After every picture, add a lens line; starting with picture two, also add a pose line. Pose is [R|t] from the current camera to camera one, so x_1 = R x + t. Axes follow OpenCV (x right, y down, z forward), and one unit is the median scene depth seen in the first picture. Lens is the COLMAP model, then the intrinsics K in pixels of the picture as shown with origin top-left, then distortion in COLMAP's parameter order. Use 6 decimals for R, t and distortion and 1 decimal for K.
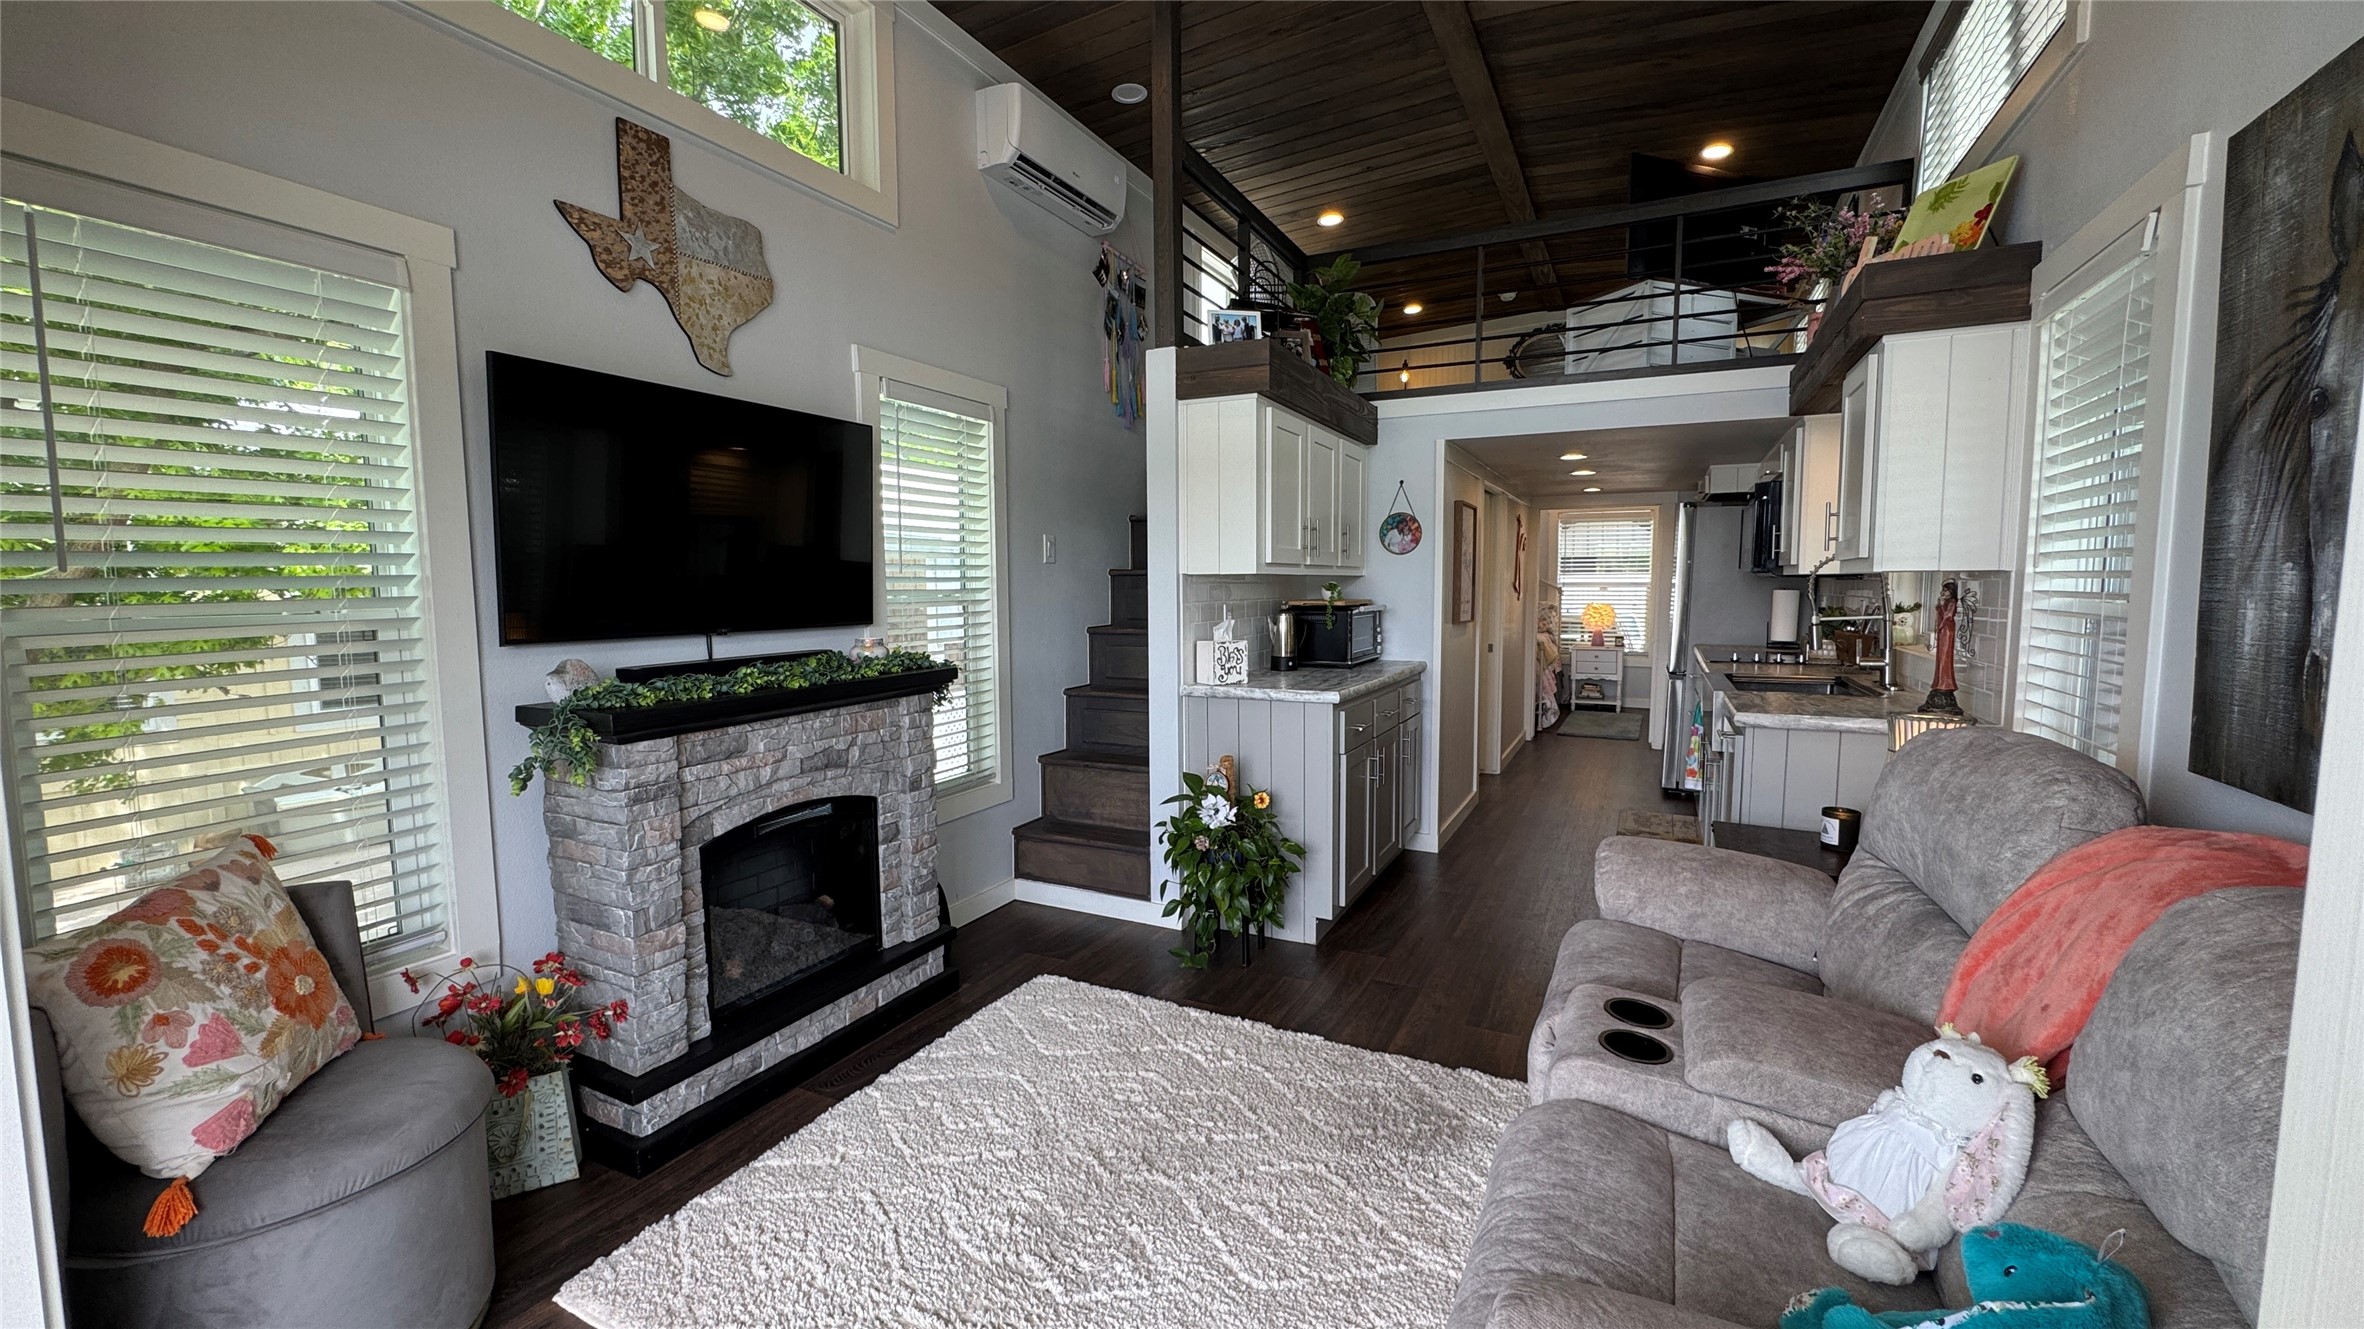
lens RADIAL K [[938.4, 0, 1186.4], [0, 938.4, 658.1], [0, 0, 1]] dist [0.001828, 0.000136]
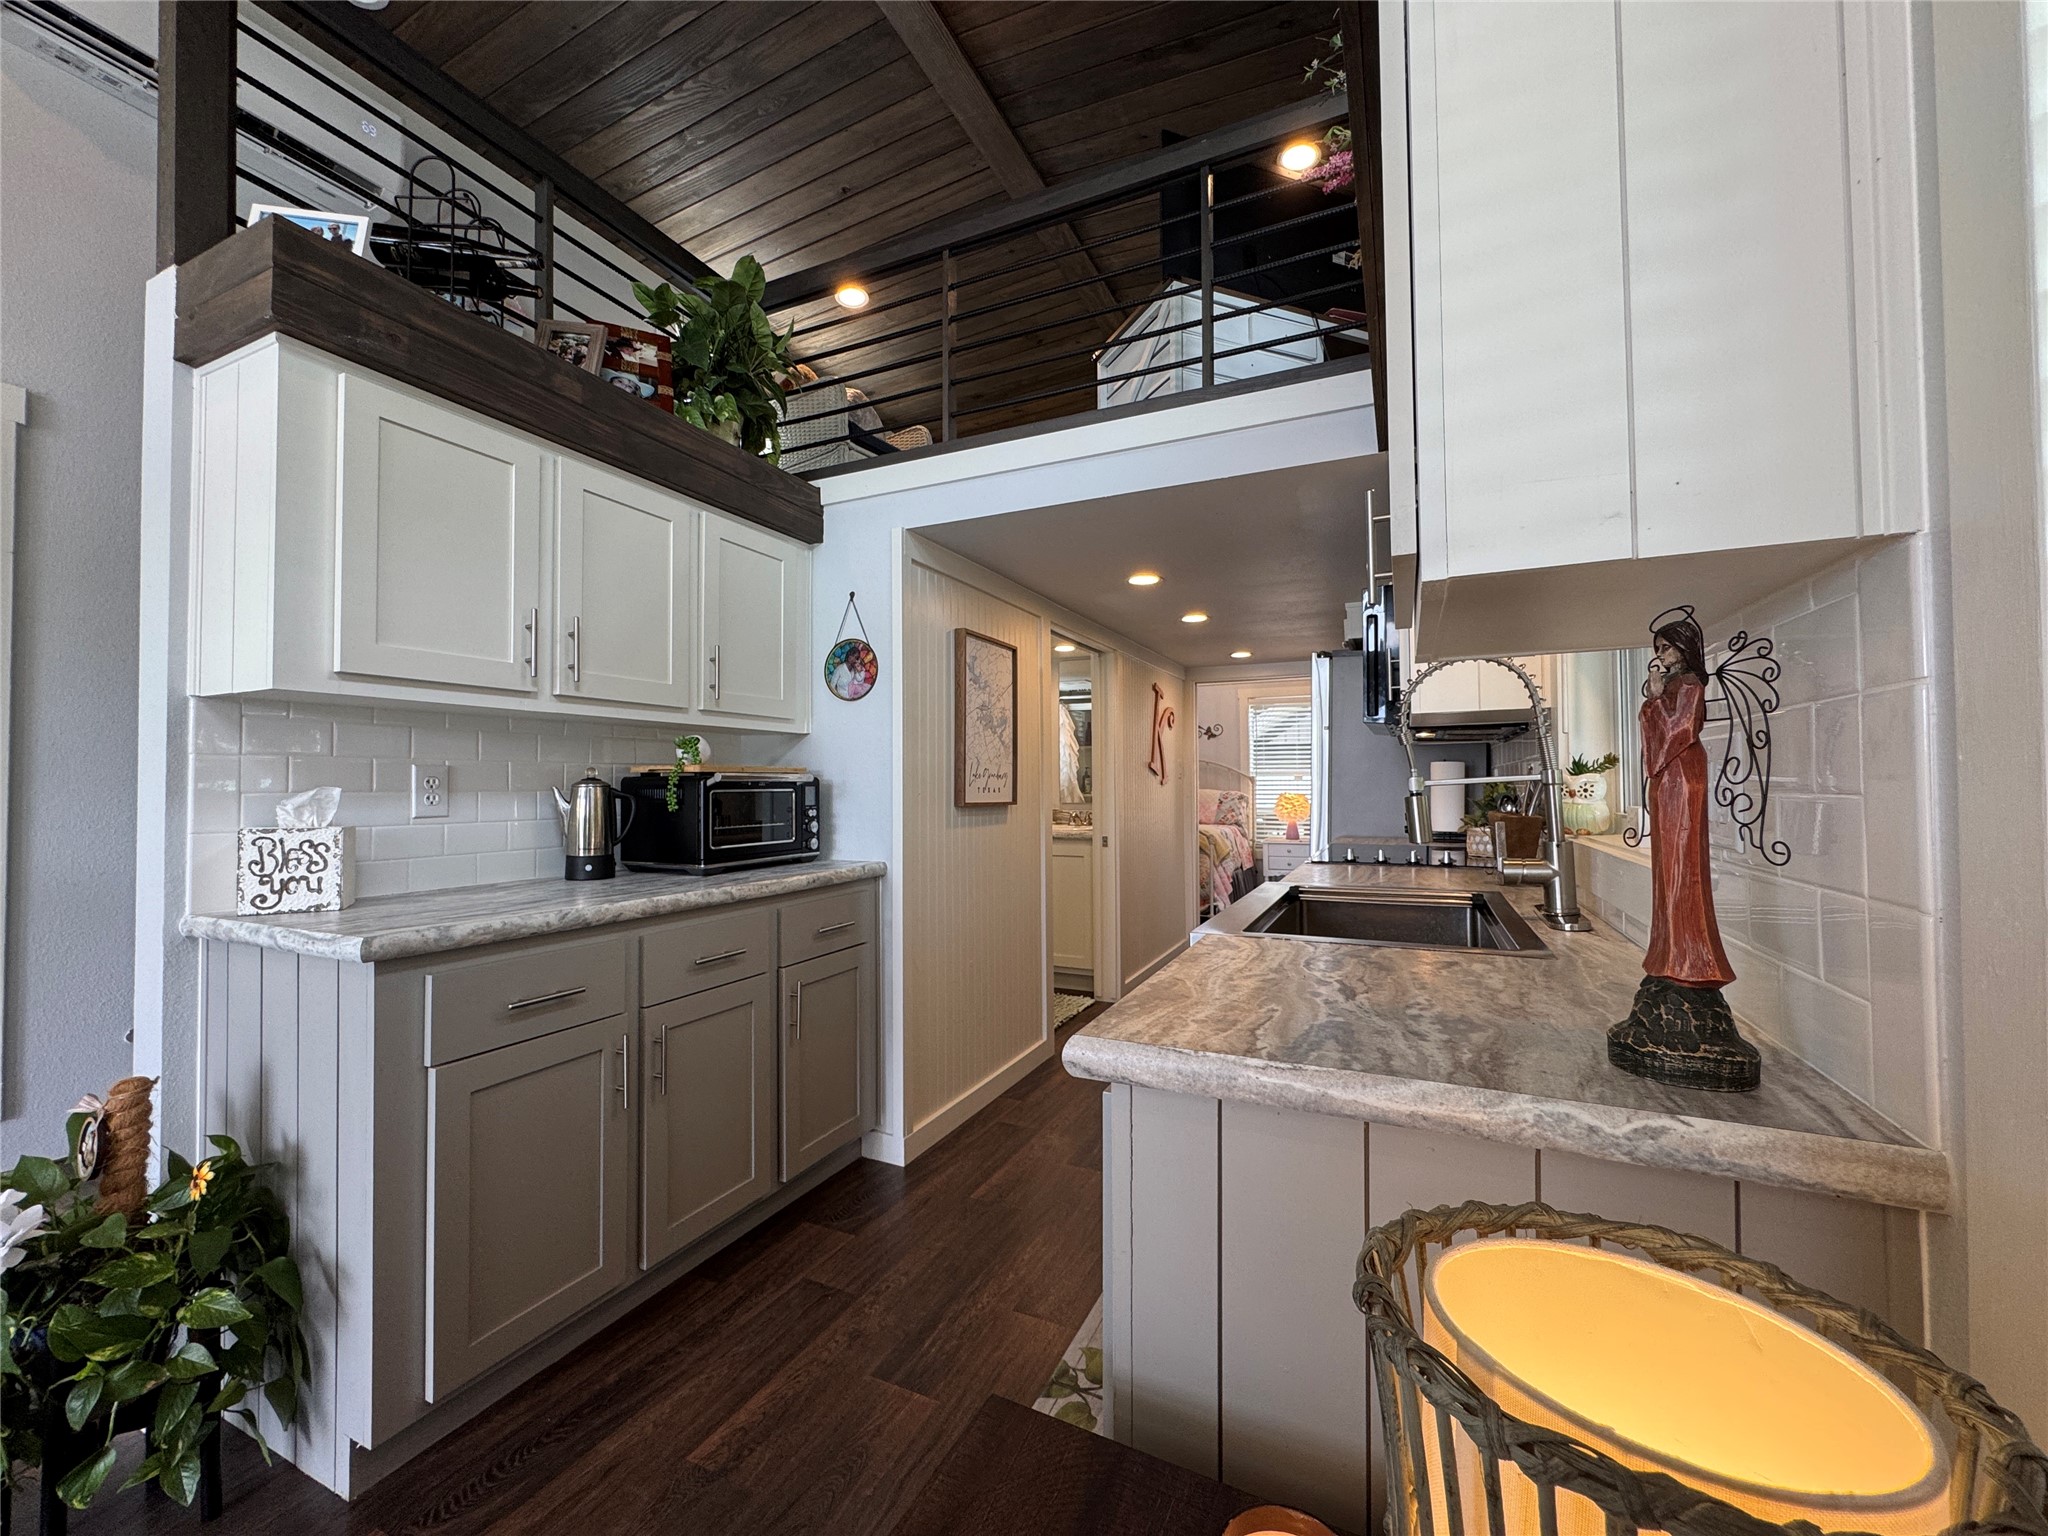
lens RADIAL K [[821.1, 0, 1020.9], [0, 821.1, 764.3], [0, 0, 1]] dist [-0.002048, 0.000253]
pose [[0.999843, 0.000124, 0.017697, 0.347550], [0.001754, 0.994358, -0.106063, -0.003704], [-0.017611, 0.106078, 0.994202, 0.433994]]
